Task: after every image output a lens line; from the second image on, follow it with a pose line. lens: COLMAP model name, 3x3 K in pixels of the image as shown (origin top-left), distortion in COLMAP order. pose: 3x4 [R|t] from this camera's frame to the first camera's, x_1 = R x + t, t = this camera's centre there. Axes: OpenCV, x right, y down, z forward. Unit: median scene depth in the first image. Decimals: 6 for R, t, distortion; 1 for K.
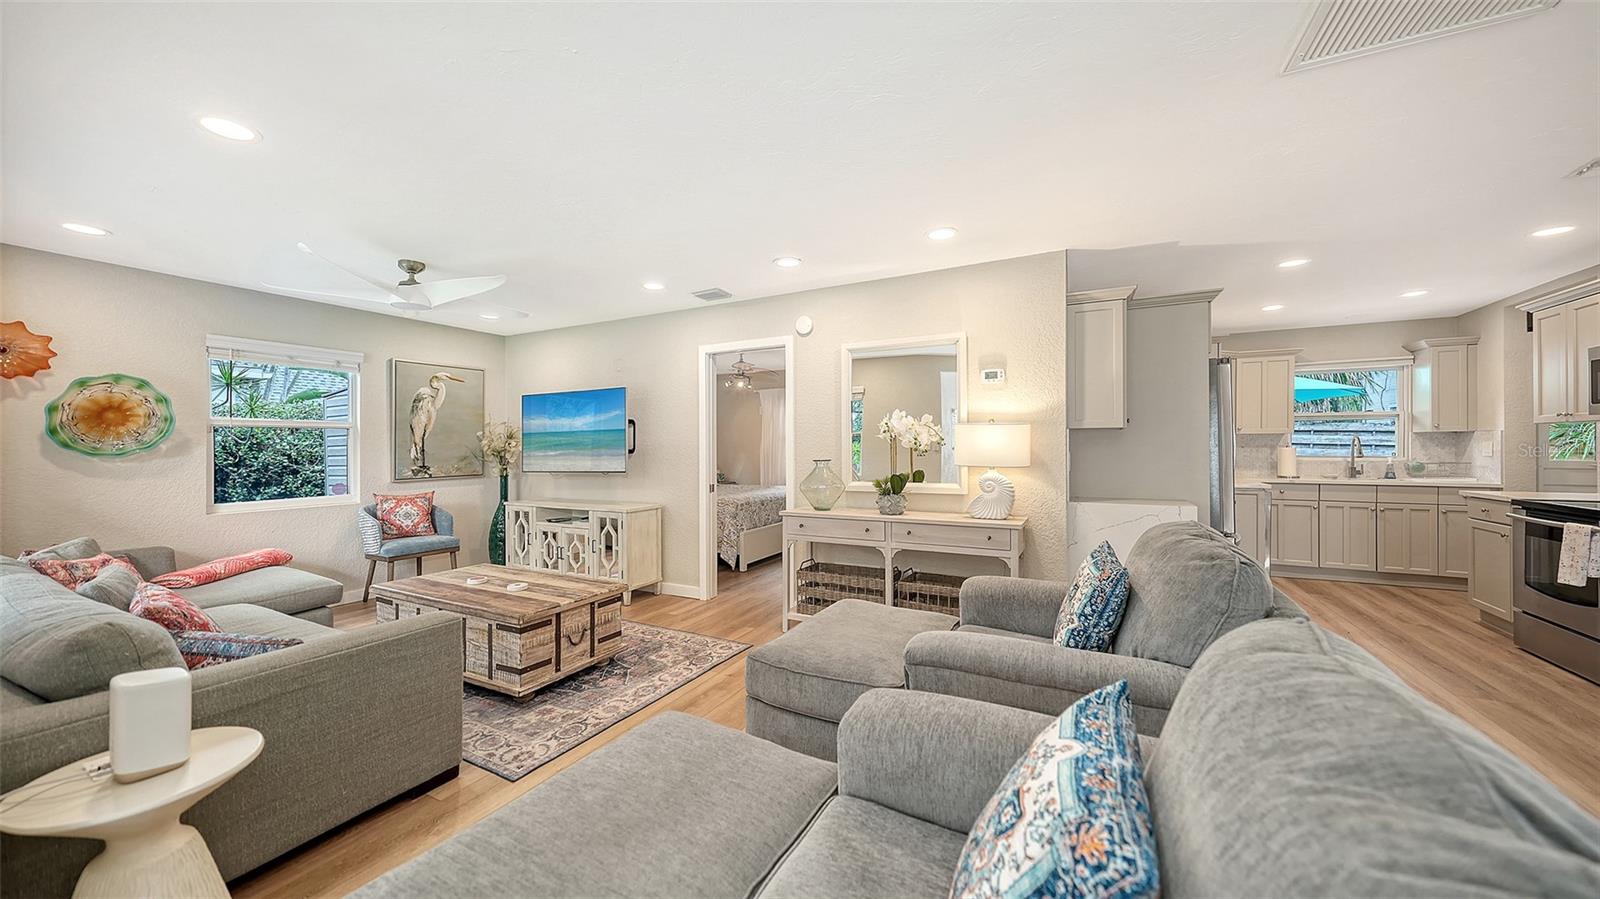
lens RADIAL K [[554.2, 0, 800.5], [0, 554.2, 446.4], [0, 0, 1]] dist [-0.003301, -0.000374]
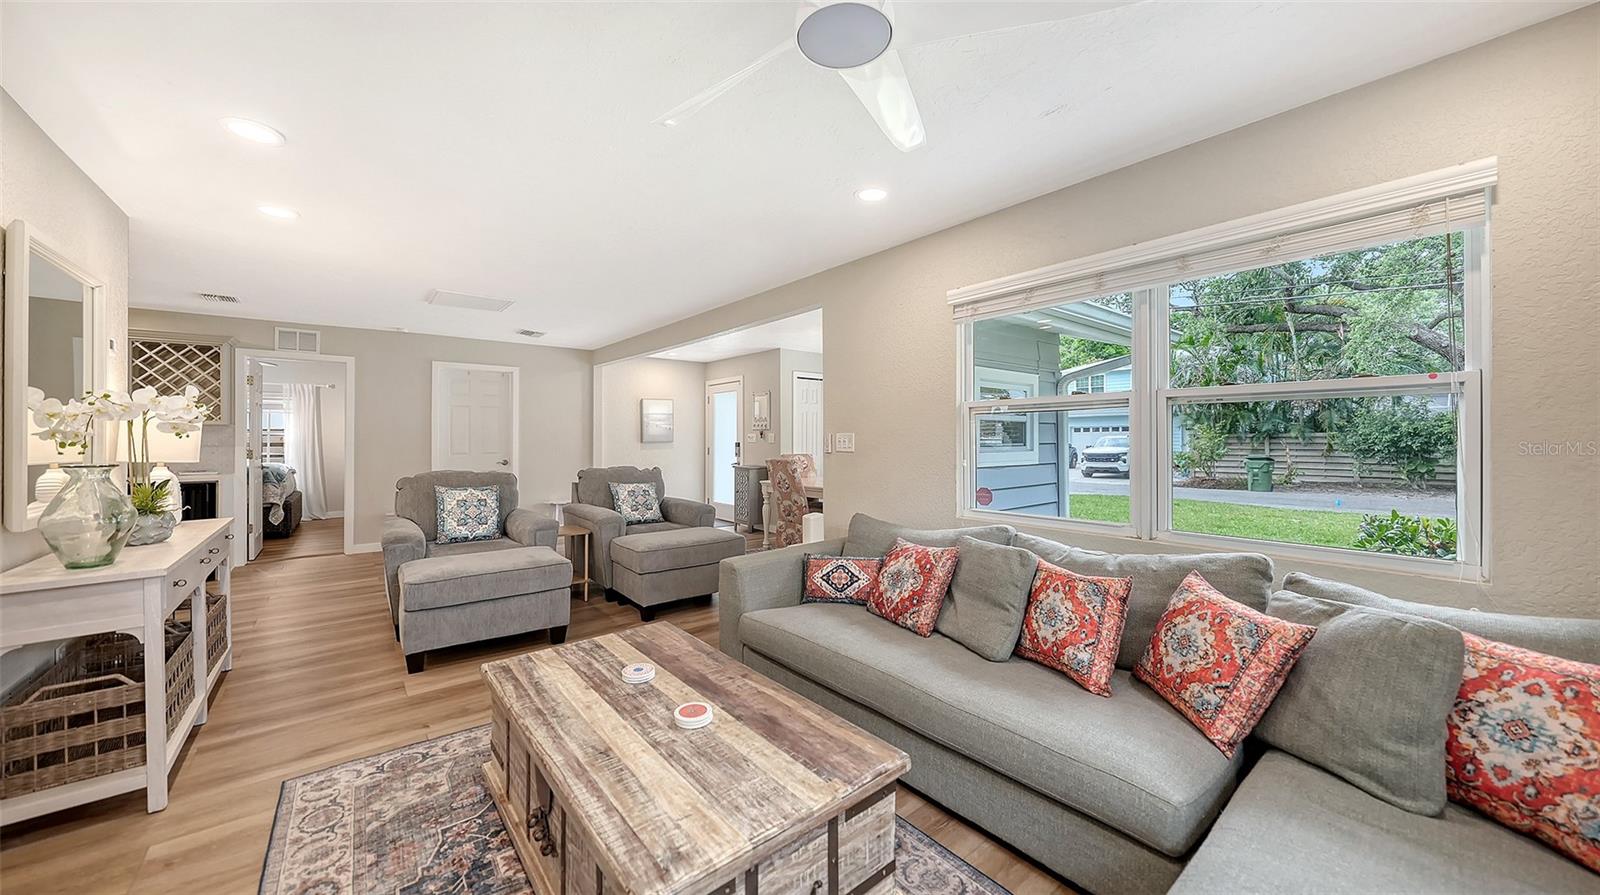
lens RADIAL K [[554.2, 0, 802.6], [0, 554.2, 436.5], [0, 0, 1]] dist [-0.003301, -0.000374]
pose [[-0.922693, 0.007672, 0.385459, -0.667345], [0.006906, 0.999970, -0.003371, 0.006197], [-0.385473, -0.000449, -0.922719, 1.094519]]
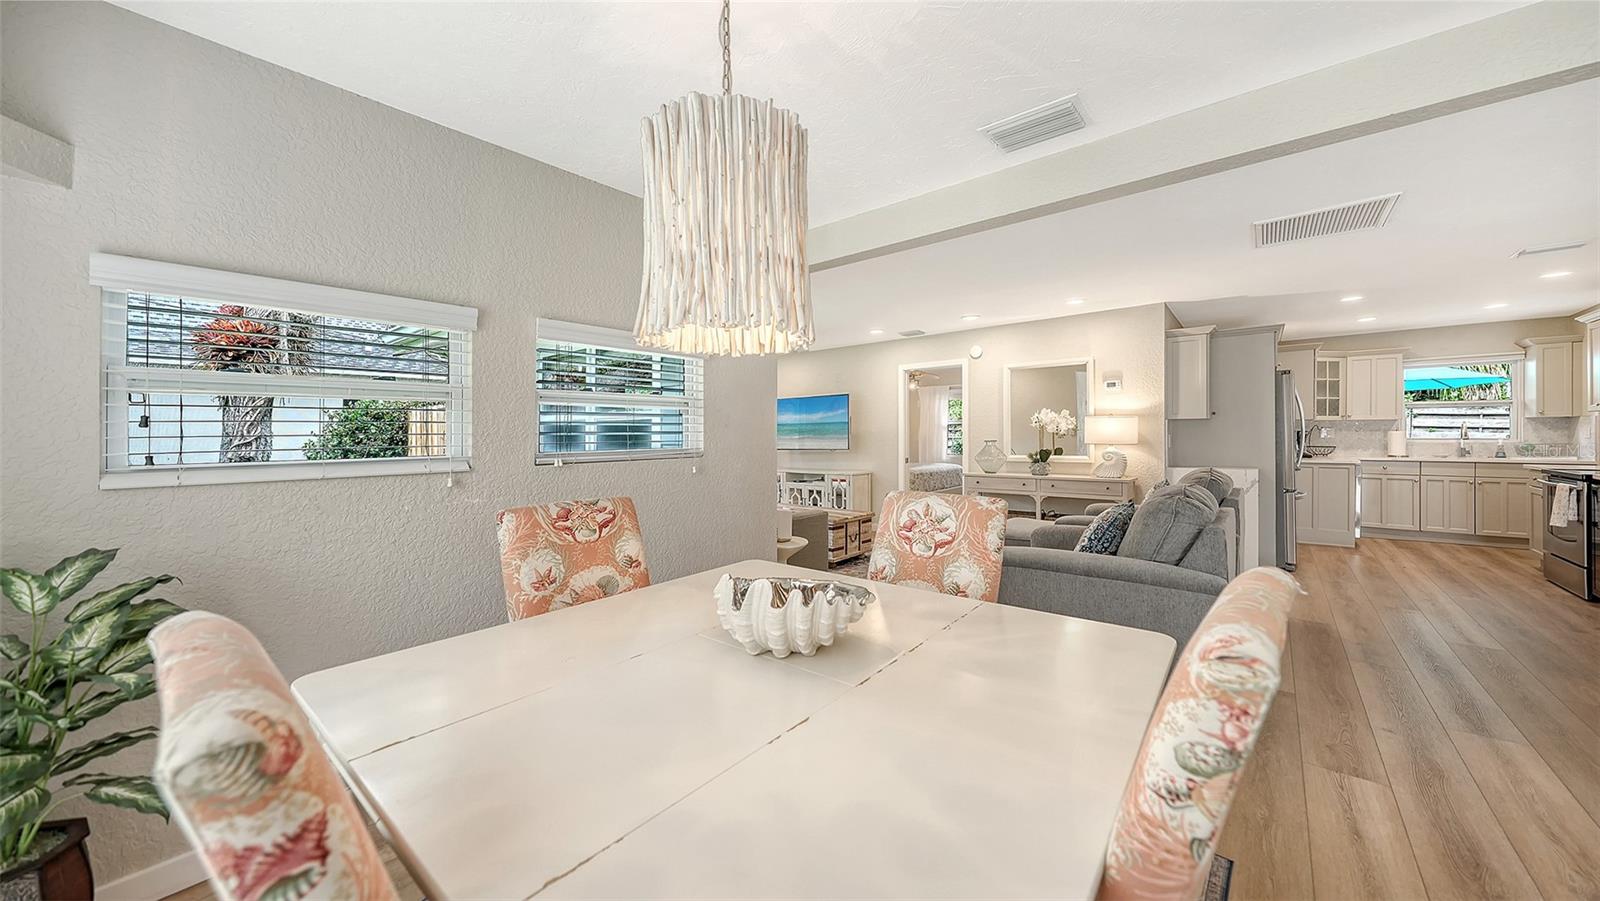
lens RADIAL K [[555.4, 0, 784.1], [0, 555.4, 441.1], [0, 0, 1]] dist [-0.011169, 0.000607]
pose [[0.970643, -0.000414, -0.240524, -0.132310], [0.004017, 0.999887, 0.014490, 0.001515], [0.240491, -0.015031, 0.970535, -0.566676]]
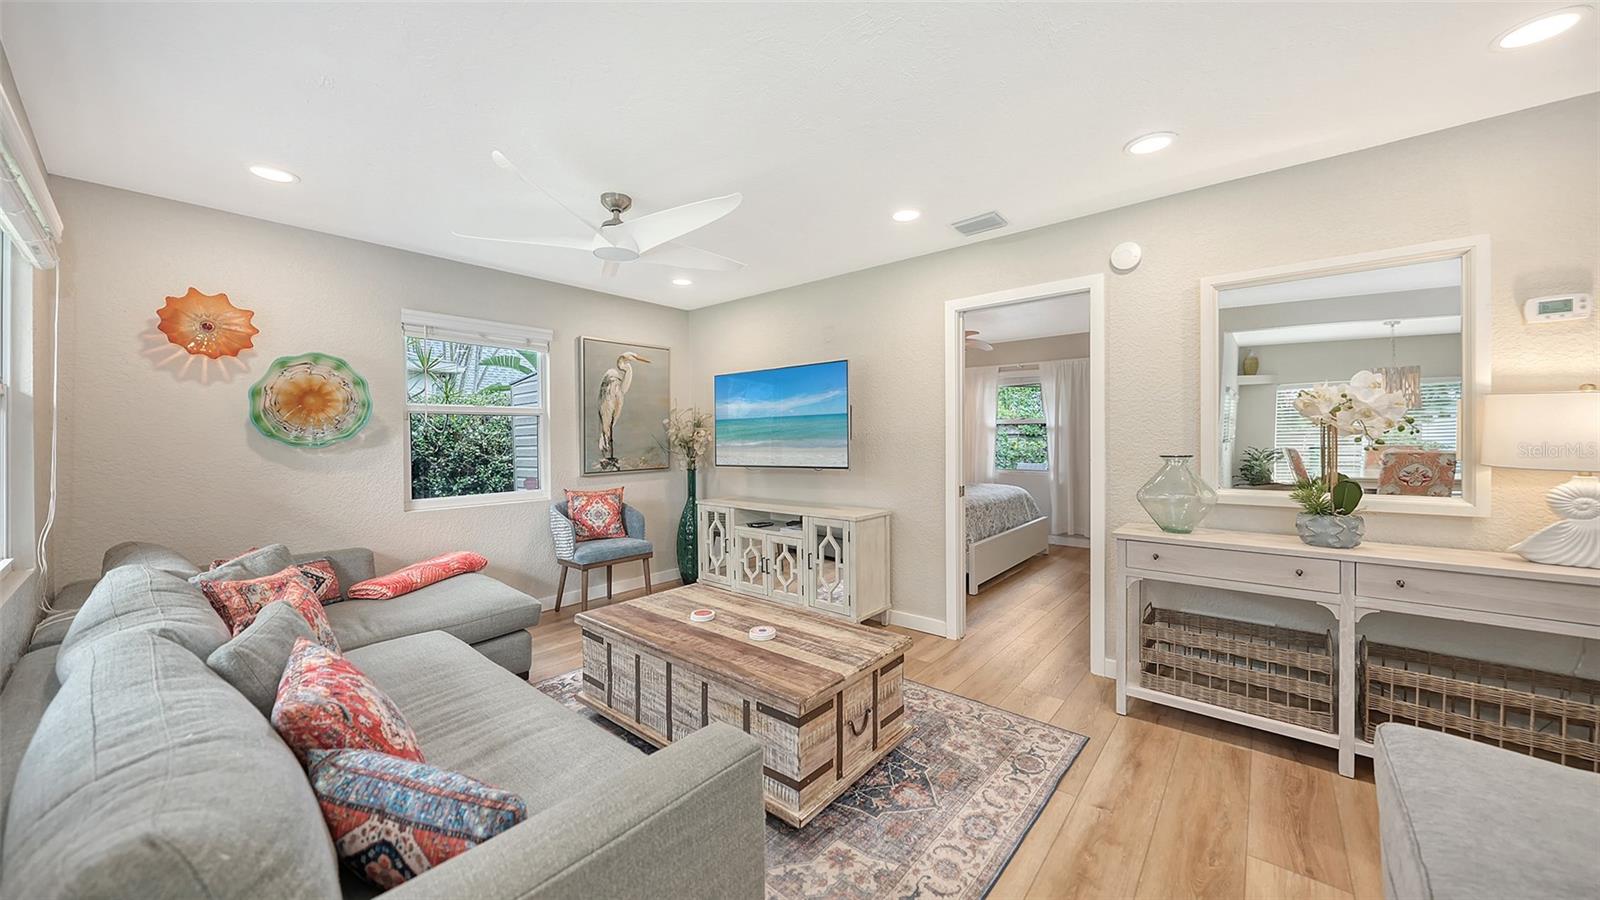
lens RADIAL K [[554.2, 0, 800.8], [0, 554.2, 444.8], [0, 0, 1]] dist [-0.003301, -0.000374]
pose [[0.976121, 0.002706, -0.217210, -0.231188], [0.000453, 0.999895, 0.014491, 0.002016], [0.217226, -0.014244, 0.976017, 0.241002]]
